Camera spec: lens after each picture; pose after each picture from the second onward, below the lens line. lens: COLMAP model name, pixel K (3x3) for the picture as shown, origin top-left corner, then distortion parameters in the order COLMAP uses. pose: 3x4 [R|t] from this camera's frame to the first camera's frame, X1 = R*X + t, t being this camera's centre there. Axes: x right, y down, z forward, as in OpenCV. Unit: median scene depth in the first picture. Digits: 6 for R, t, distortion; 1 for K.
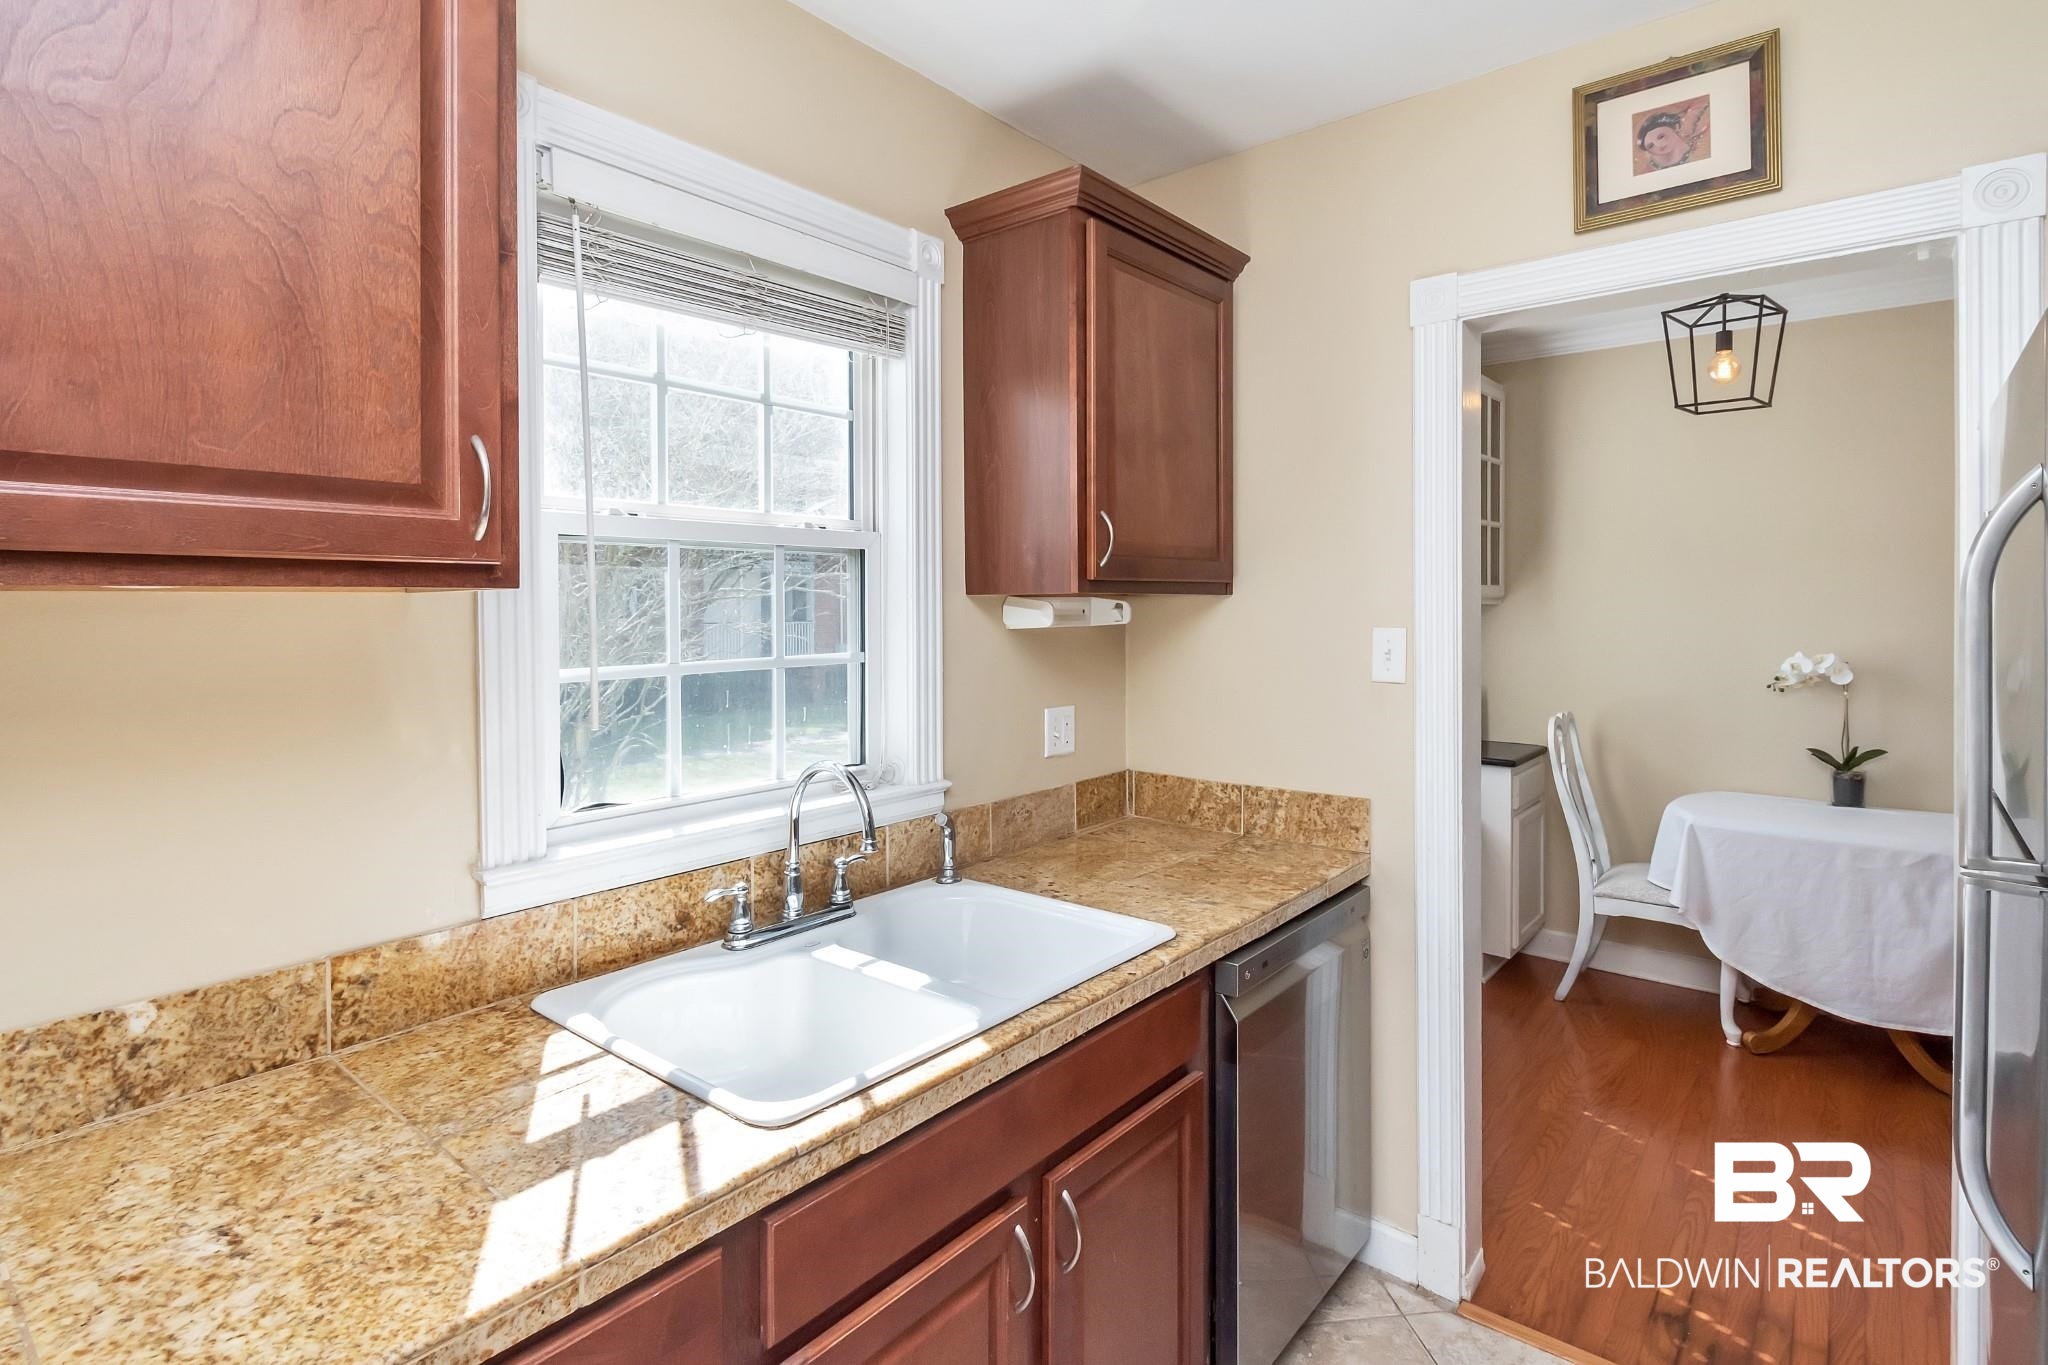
lens RADIAL K [[1019.4, 0, 1022.0], [0, 1019.4, 607.7], [0, 0, 1]] dist [0.003352, -0.010434]
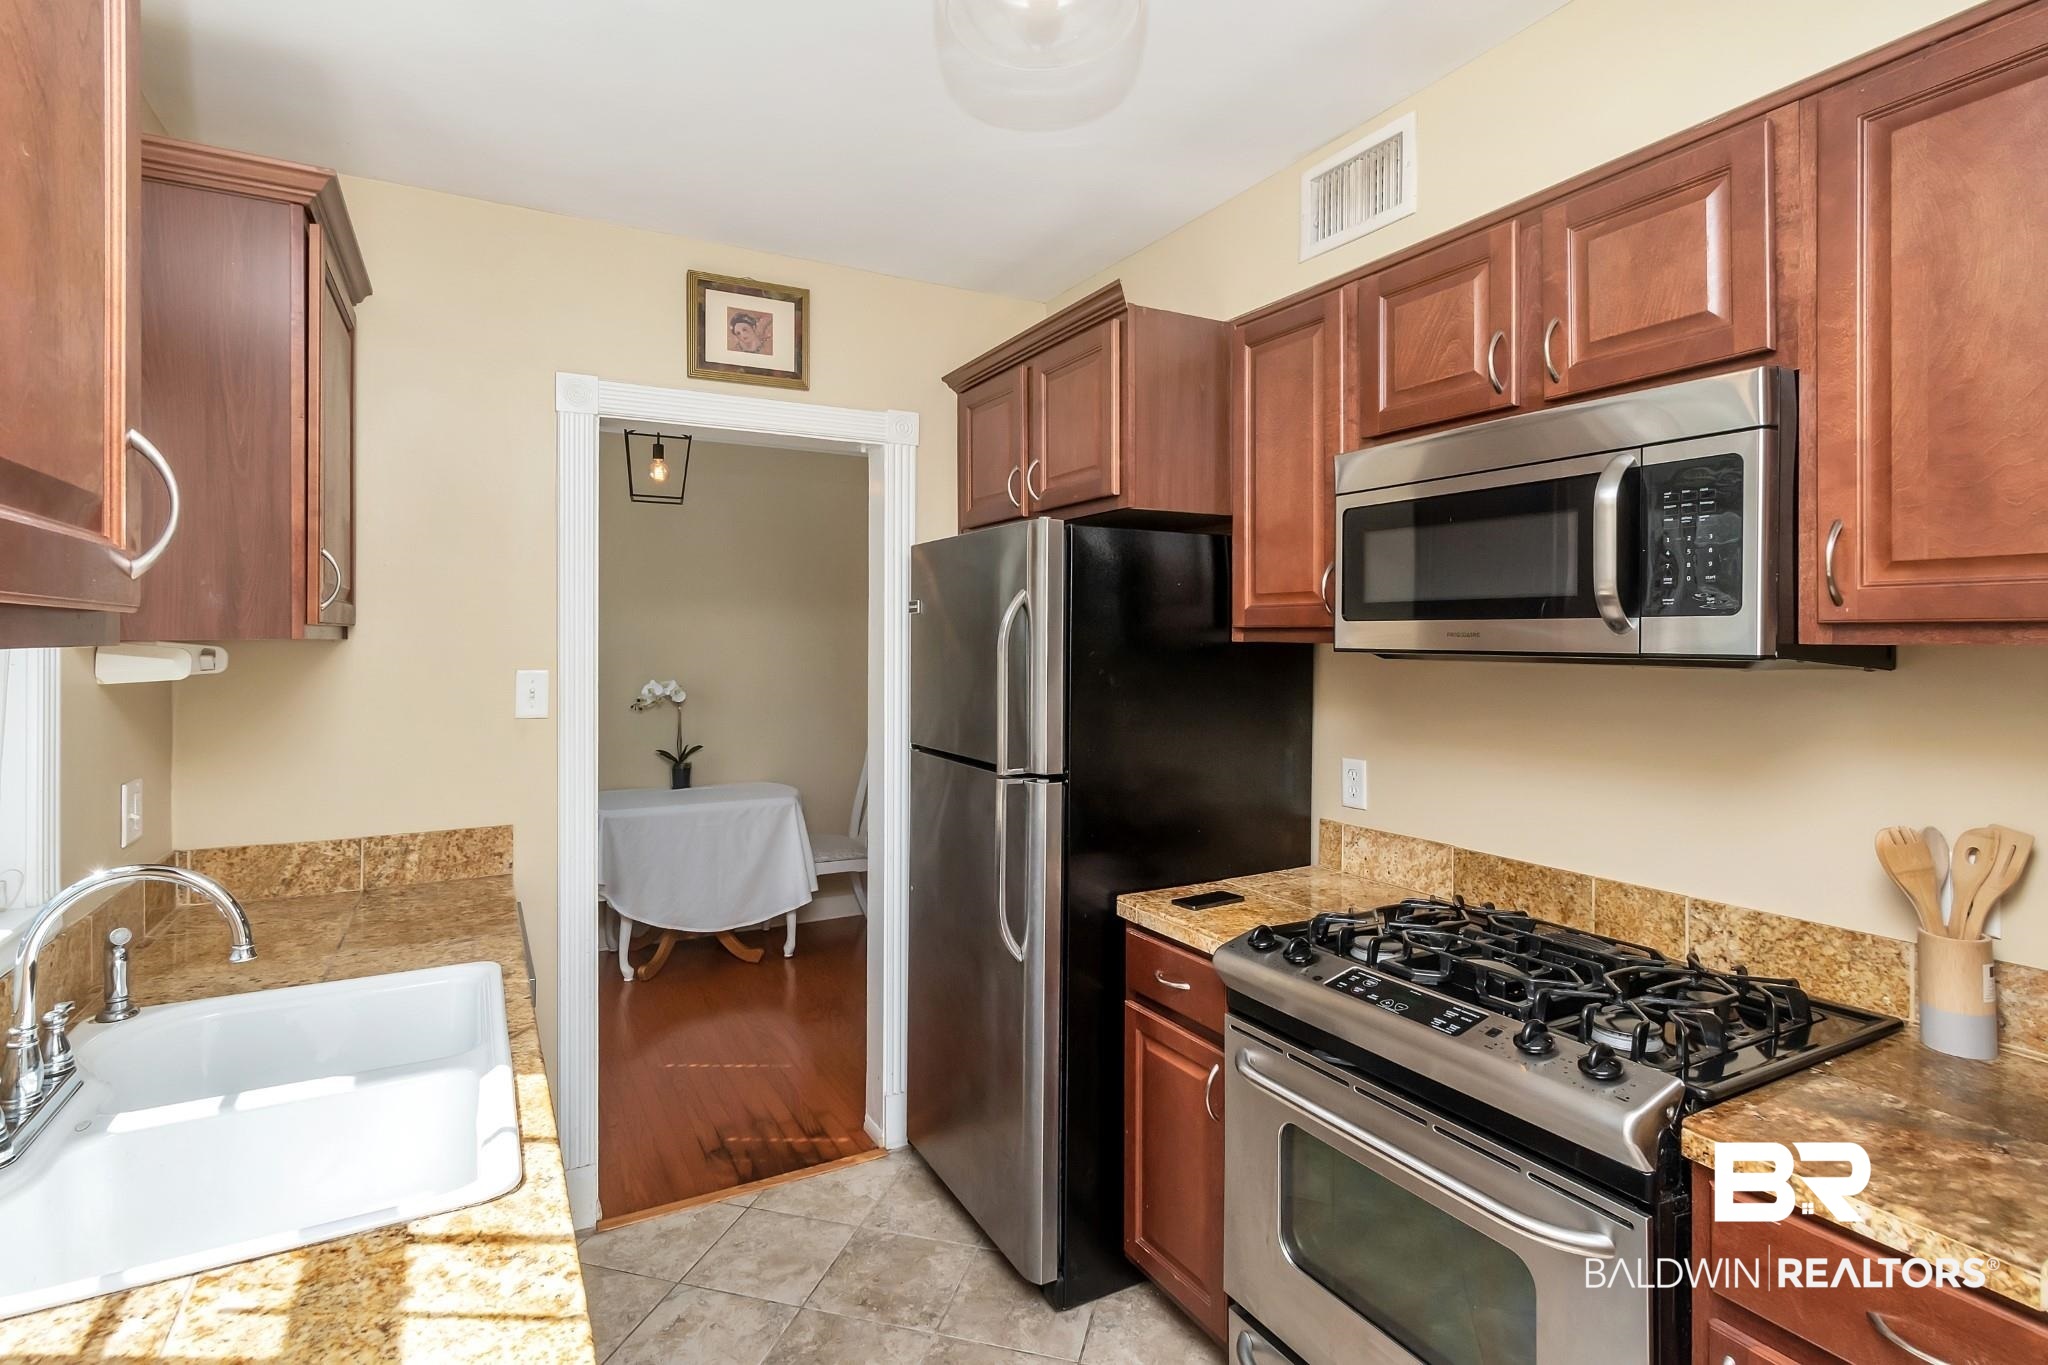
lens RADIAL K [[994.1, 0, 1021.7], [0, 994.1, 641.6], [0, 0, 1]] dist [-0.000977, 0.000093]
pose [[0.365979, 0.001251, 0.930622, -0.487454], [-0.001207, 0.999999, -0.000870, -0.012023], [-0.930622, -0.000805, 0.365981, 0.093221]]
